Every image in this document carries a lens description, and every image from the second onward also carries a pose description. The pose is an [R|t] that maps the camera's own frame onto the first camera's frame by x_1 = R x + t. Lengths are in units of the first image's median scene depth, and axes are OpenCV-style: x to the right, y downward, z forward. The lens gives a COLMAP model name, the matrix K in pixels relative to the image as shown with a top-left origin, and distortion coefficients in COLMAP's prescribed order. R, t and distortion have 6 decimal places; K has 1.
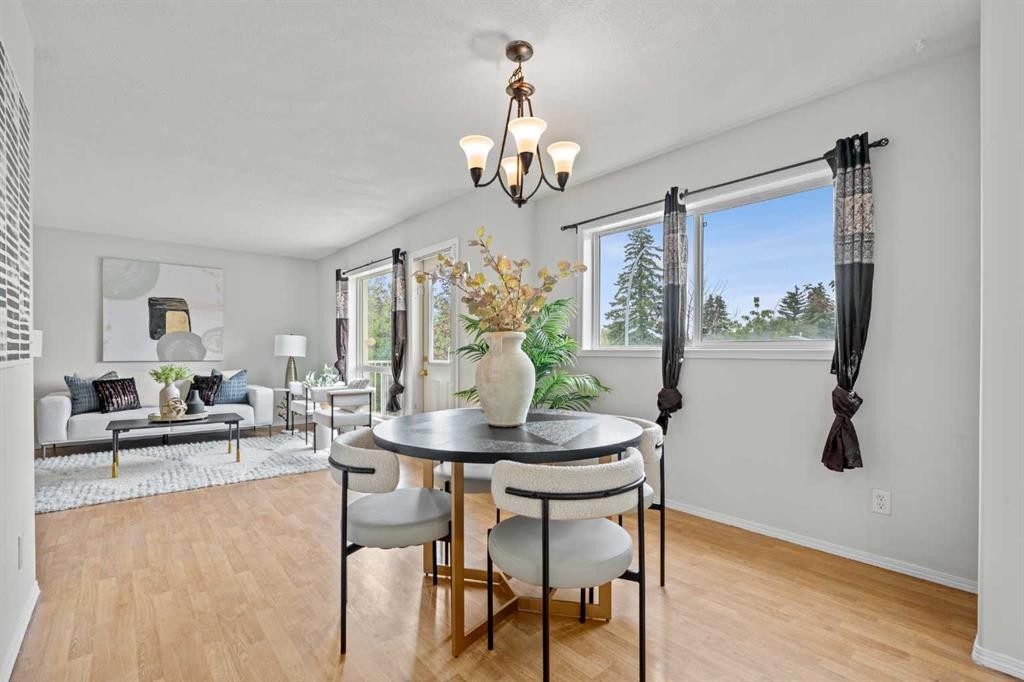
lens RADIAL K [[459.1, 0, 510.4], [0, 459.1, 353.1], [0, 0, 1]] dist [-0.007285, -0.000012]
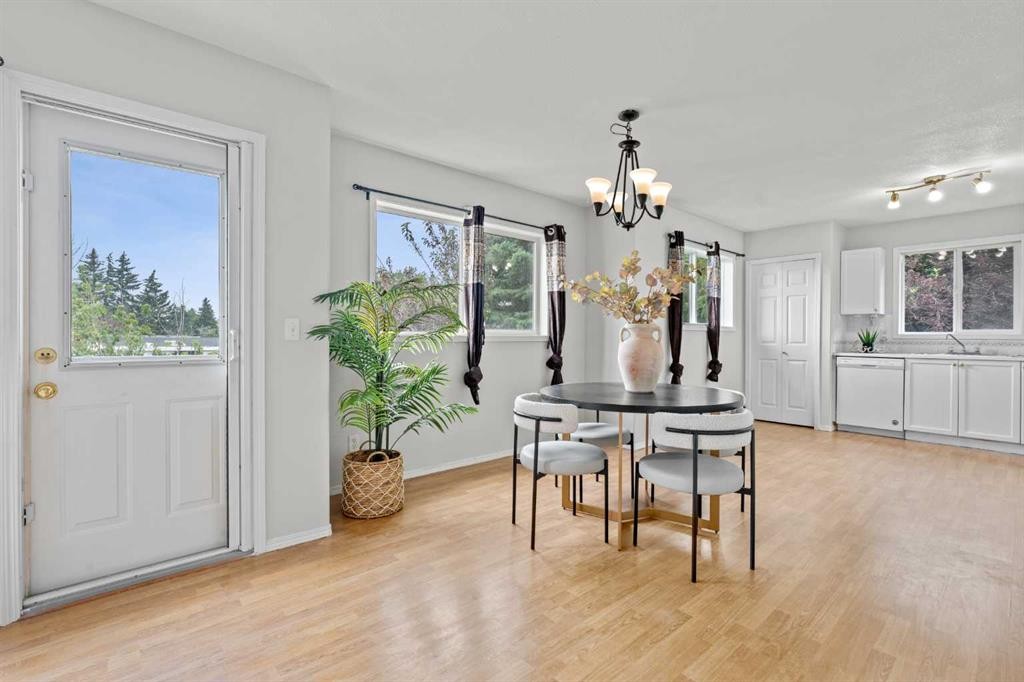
lens RADIAL K [[463.5, 0, 510.9], [0, 463.5, 338.3], [0, 0, 1]] dist [-0.010239, 0.000058]
pose [[-0.014092, -0.005949, 0.999883, -0.911085], [0.001832, 0.999980, 0.005976, -0.006646], [-0.999899, 0.001916, -0.014081, 0.933434]]
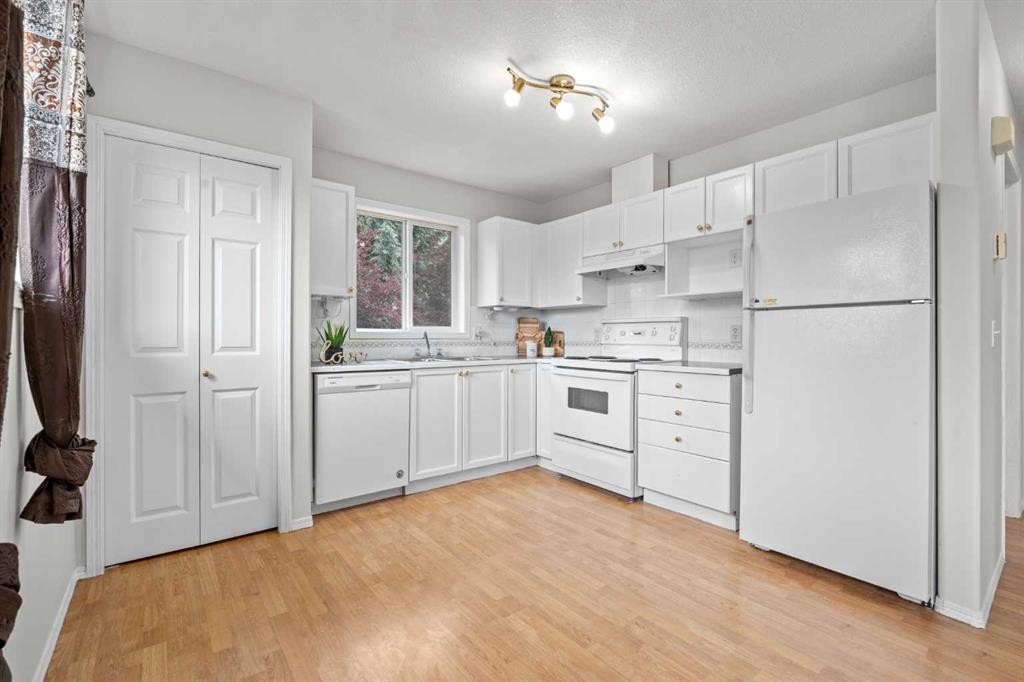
lens RADIAL K [[452.4, 0, 512.6], [0, 452.4, 339.2], [0, 0, 1]] dist [-0.010547, 0.000392]
pose [[-0.998913, -0.001323, 0.046596, 0.410145], [-0.000911, 0.999960, 0.008876, -0.000843], [-0.046605, 0.008824, -0.998874, 0.523963]]
